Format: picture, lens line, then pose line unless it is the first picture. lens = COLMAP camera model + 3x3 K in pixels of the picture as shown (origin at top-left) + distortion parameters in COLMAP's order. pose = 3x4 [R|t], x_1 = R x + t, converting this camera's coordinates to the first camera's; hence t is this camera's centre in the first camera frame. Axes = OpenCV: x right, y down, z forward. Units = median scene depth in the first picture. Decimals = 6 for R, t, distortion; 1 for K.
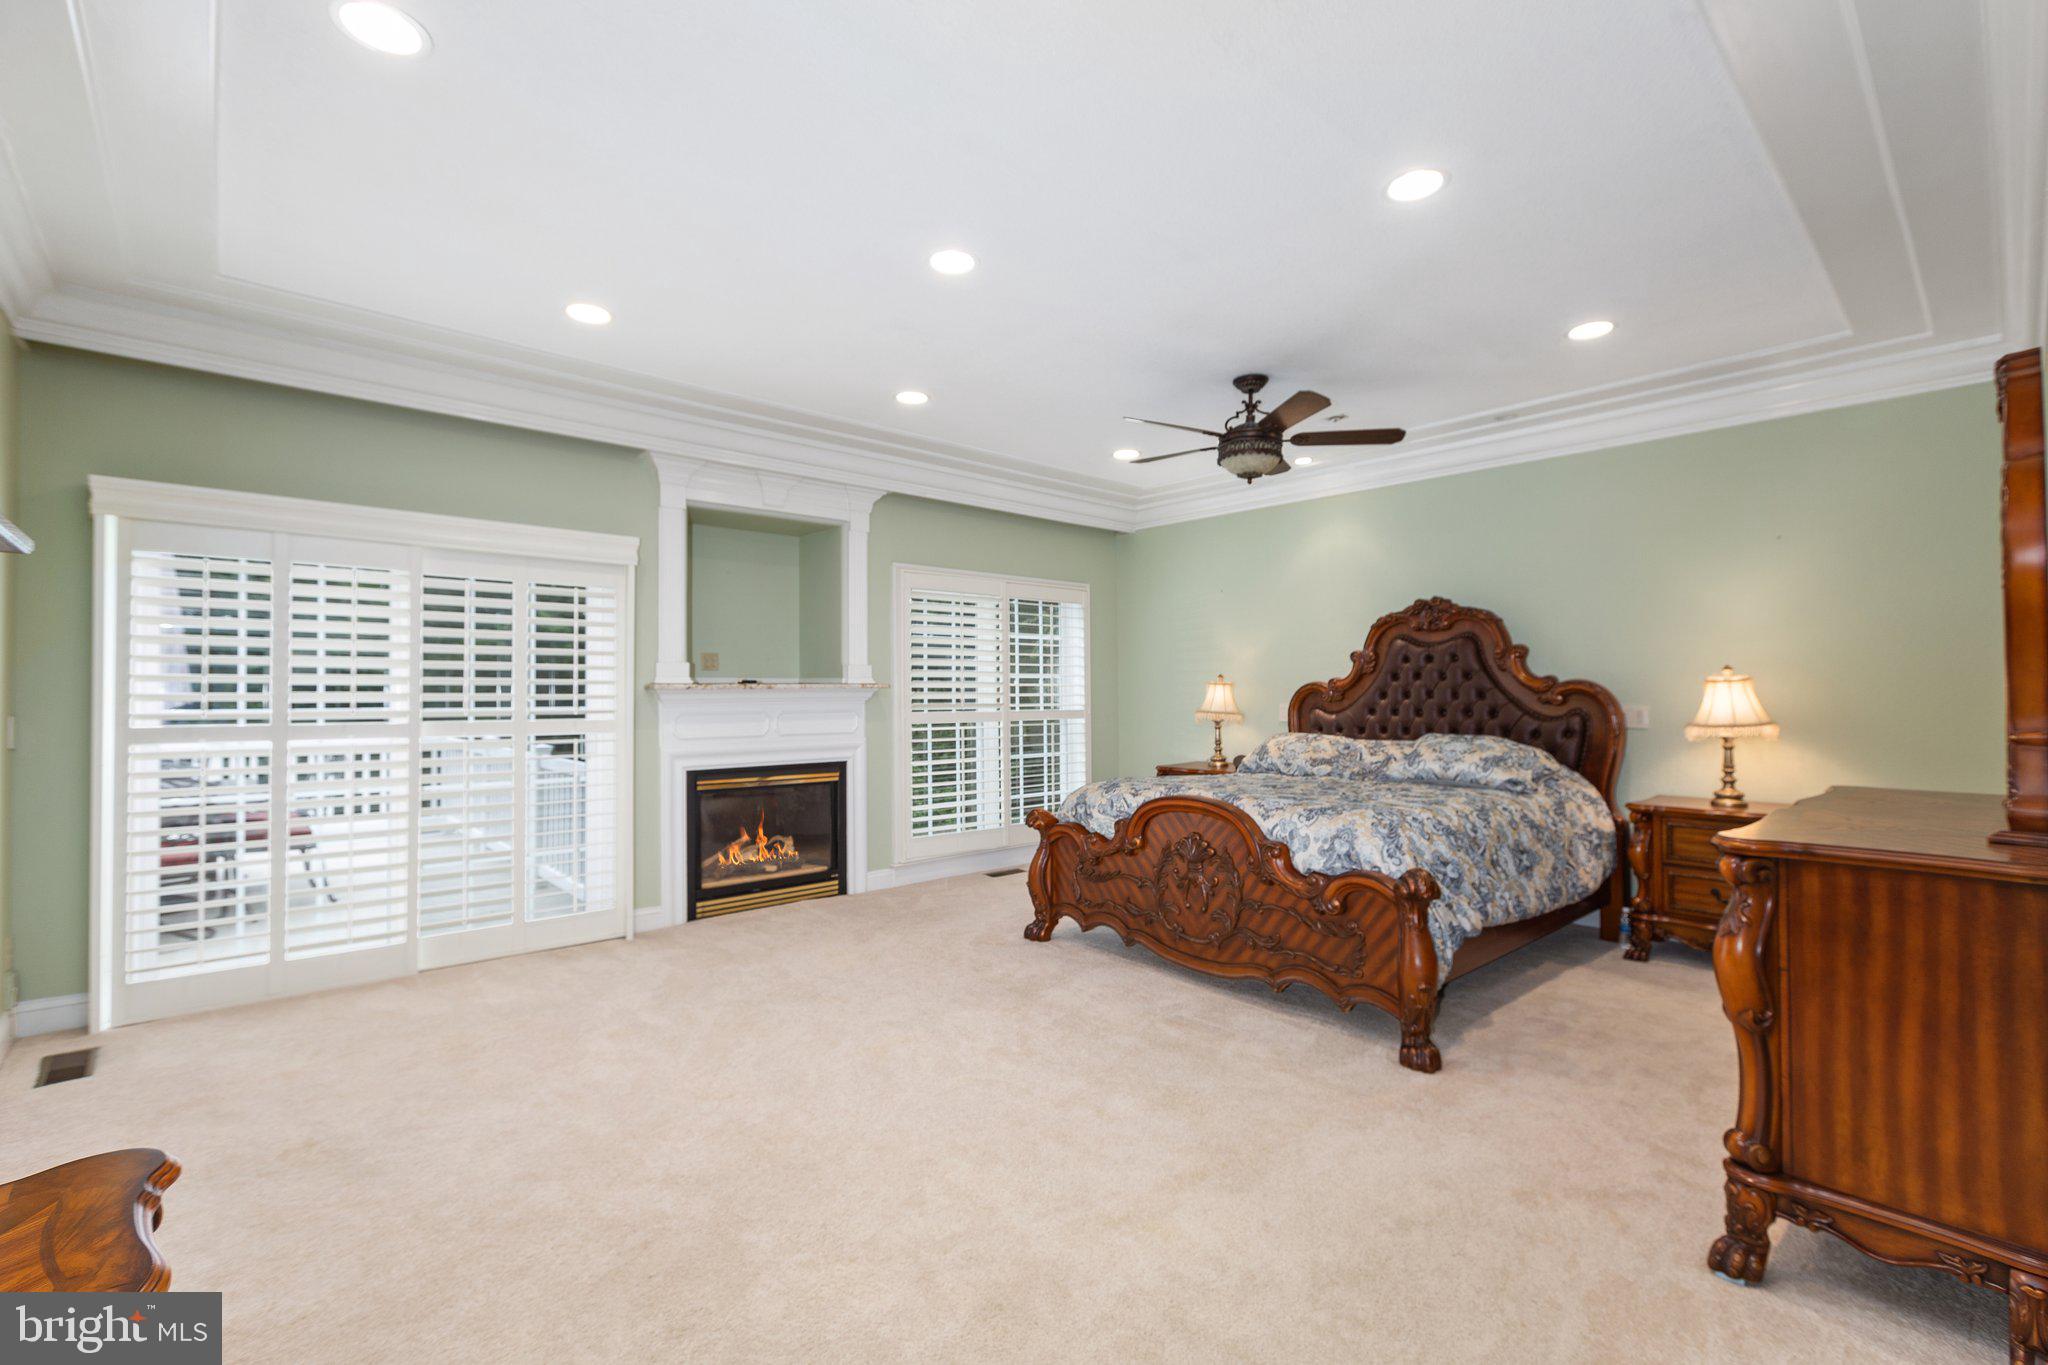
lens RADIAL K [[911.5, 0, 1035.3], [0, 911.5, 681.2], [0, 0, 1]] dist [0.018939, 0.000048]
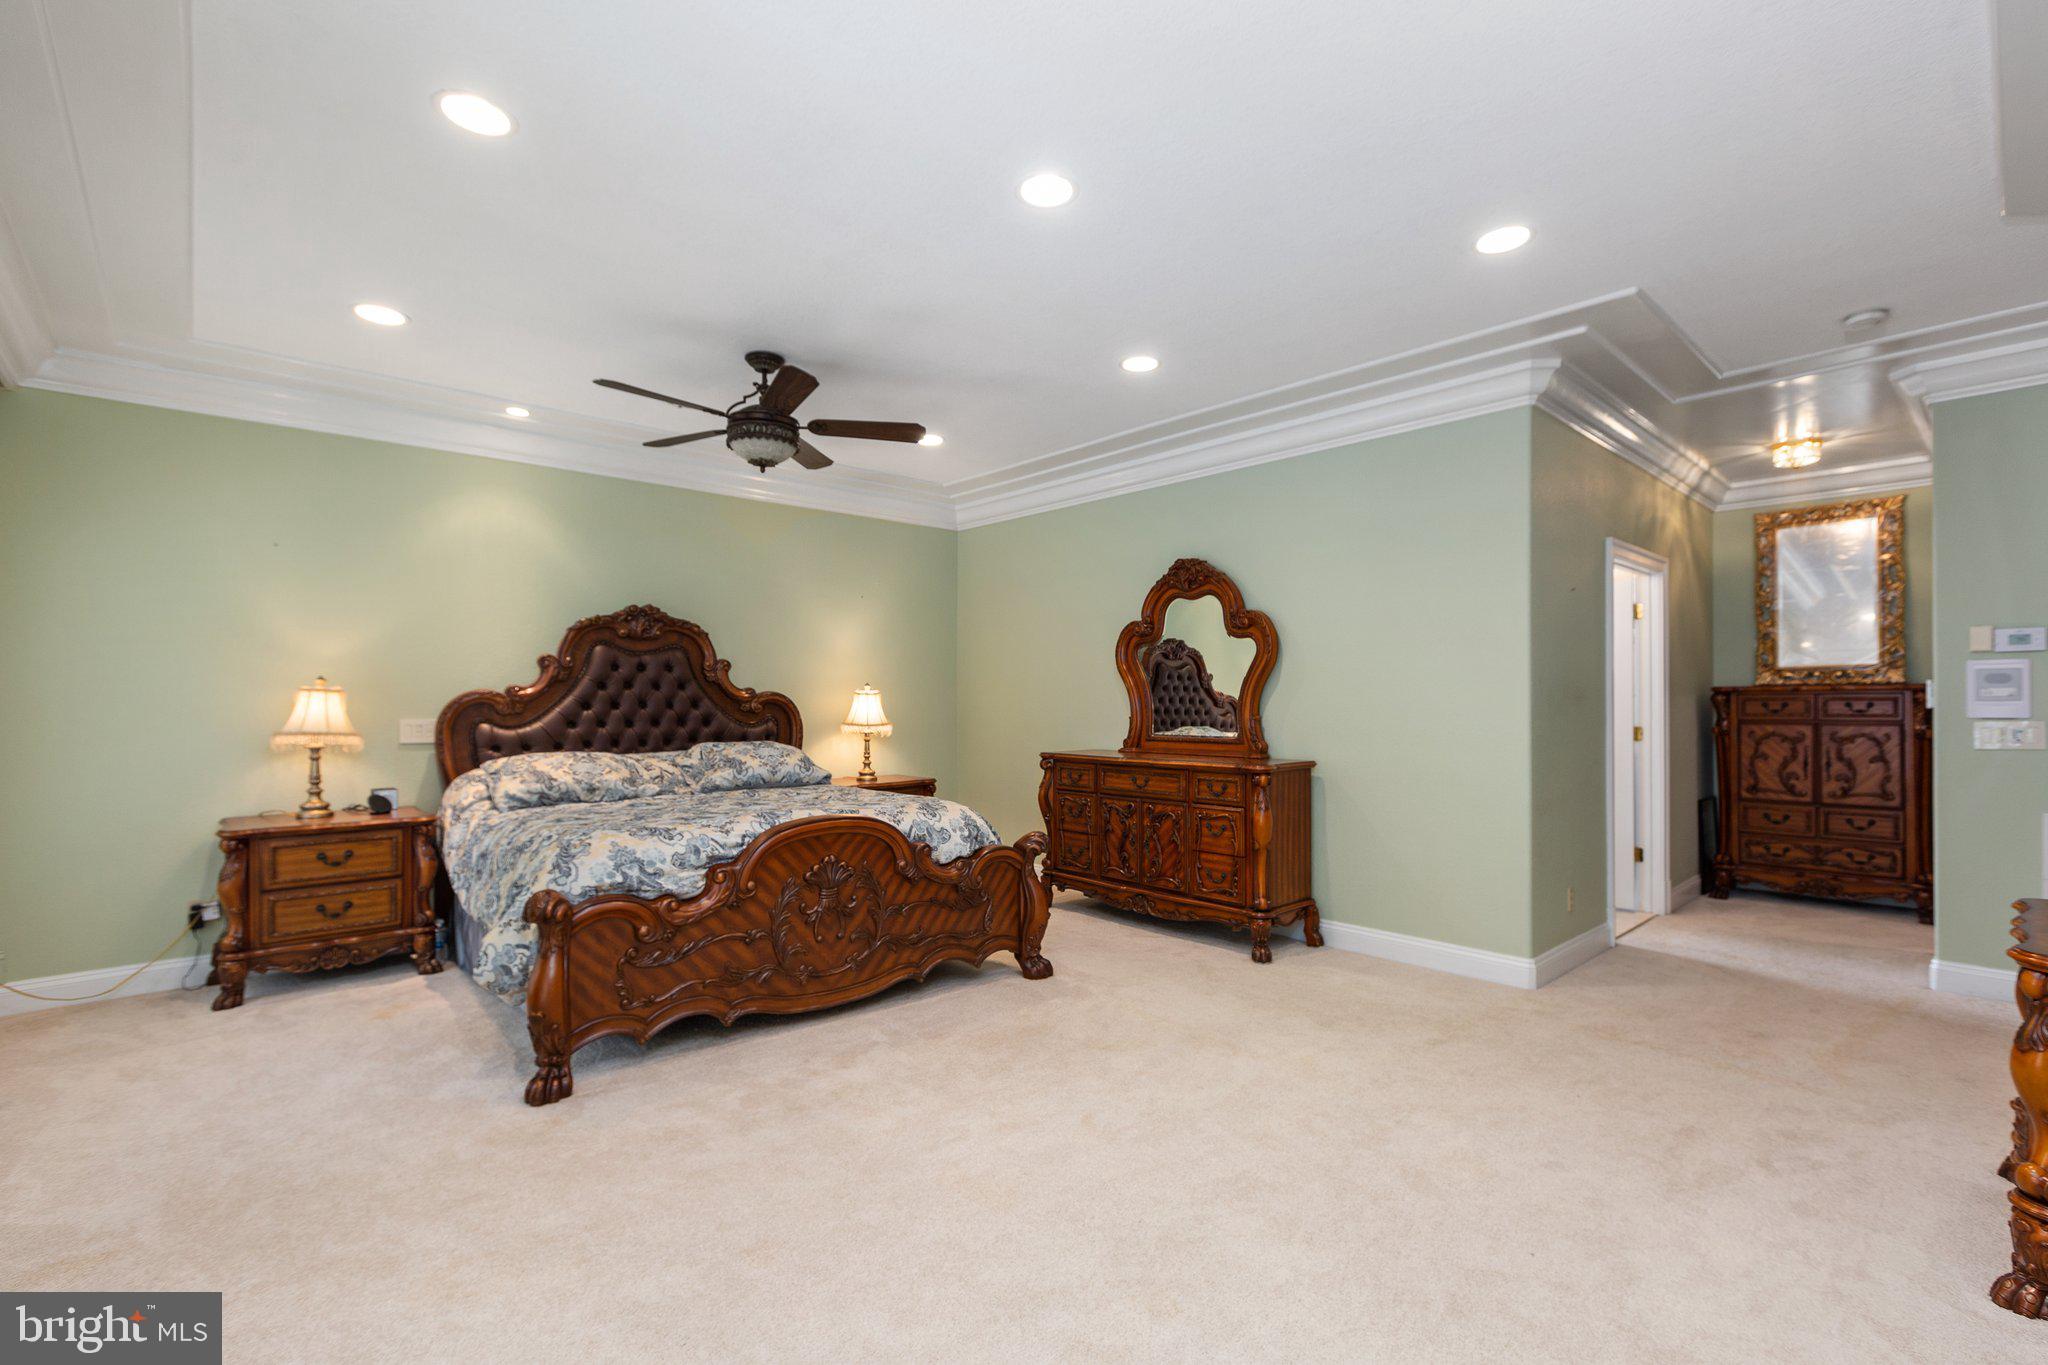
lens RADIAL K [[911.5, 0, 1035.6], [0, 911.5, 694.0], [0, 0, 1]] dist [0.018939, 0.000048]
pose [[0.002418, 0.007153, 0.999971, -0.554515], [-0.012841, 0.999892, -0.007122, 0.005110], [-0.999915, -0.012823, 0.002510, 0.591684]]
